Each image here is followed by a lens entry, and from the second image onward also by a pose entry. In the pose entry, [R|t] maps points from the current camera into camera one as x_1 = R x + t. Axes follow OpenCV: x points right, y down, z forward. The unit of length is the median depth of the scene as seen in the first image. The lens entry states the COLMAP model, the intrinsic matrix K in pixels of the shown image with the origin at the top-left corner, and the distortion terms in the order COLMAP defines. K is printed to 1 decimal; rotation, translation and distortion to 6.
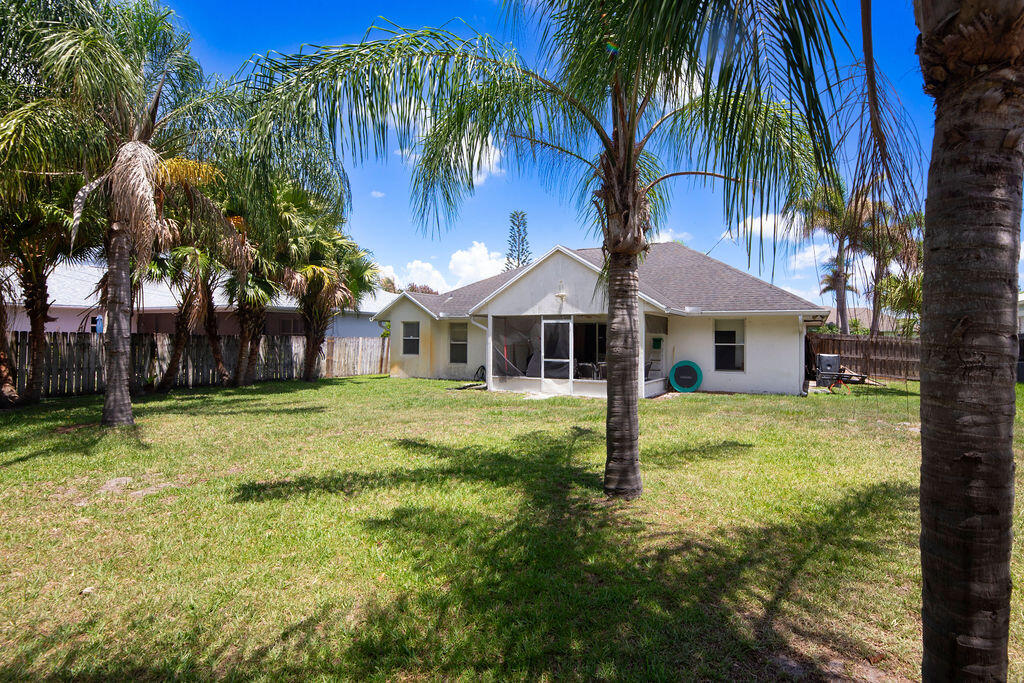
lens RADIAL K [[452.8, 0, 510.5], [0, 452.8, 346.1], [0, 0, 1]] dist [0.000002, -0.000032]
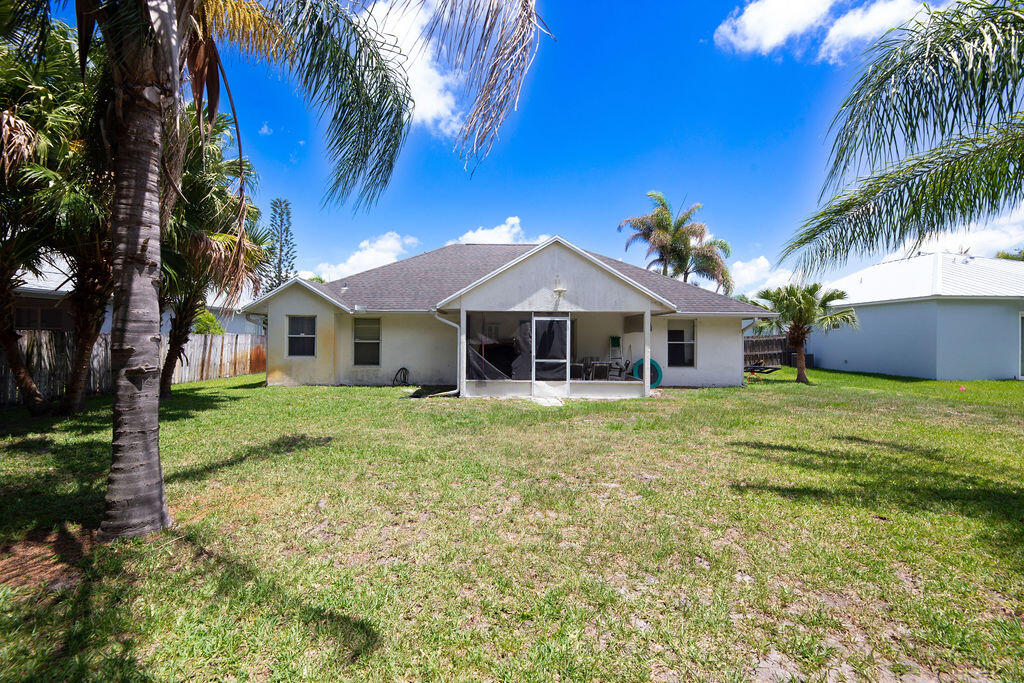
lens RADIAL K [[452.8, 0, 512.5], [0, 452.8, 338.4], [0, 0, 1]] dist [0.000002, -0.000032]
pose [[0.903646, -0.000598, 0.428280, -0.358003], [0.004822, 0.999950, -0.008778, -0.006476], [-0.428253, 0.009997, 0.903604, 0.193884]]
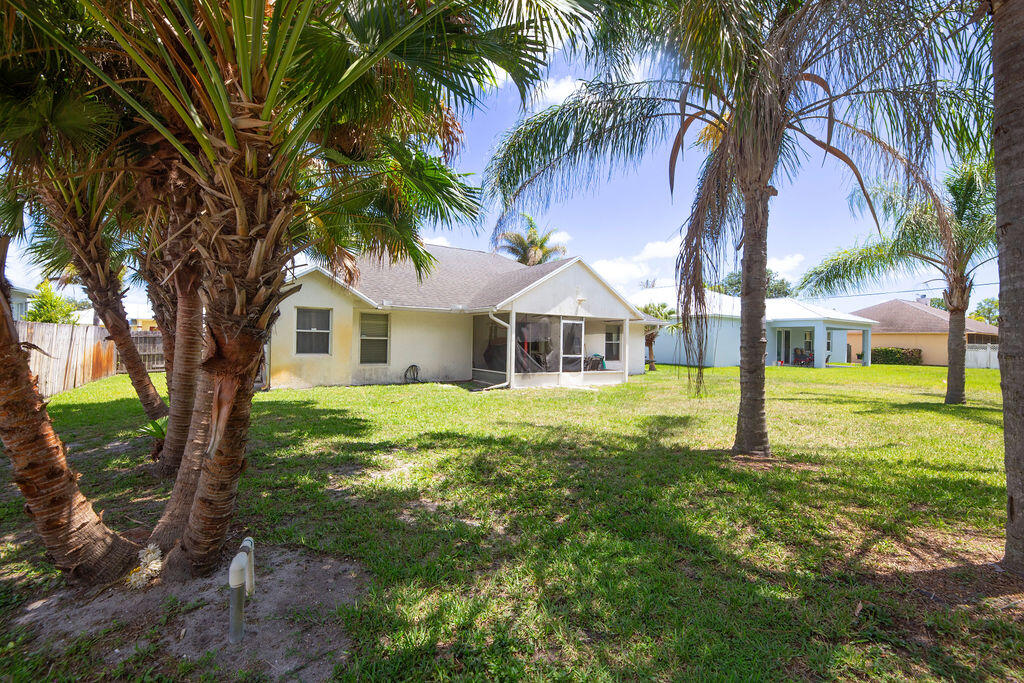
lens RADIAL K [[452.8, 0, 516.6], [0, 452.8, 339.9], [0, 0, 1]] dist [0.000002, -0.000032]
pose [[0.513838, 0.005178, 0.857872, -0.935913], [-0.005674, 0.999980, -0.002638, -0.005432], [-0.857869, -0.003512, 0.513857, 0.525233]]
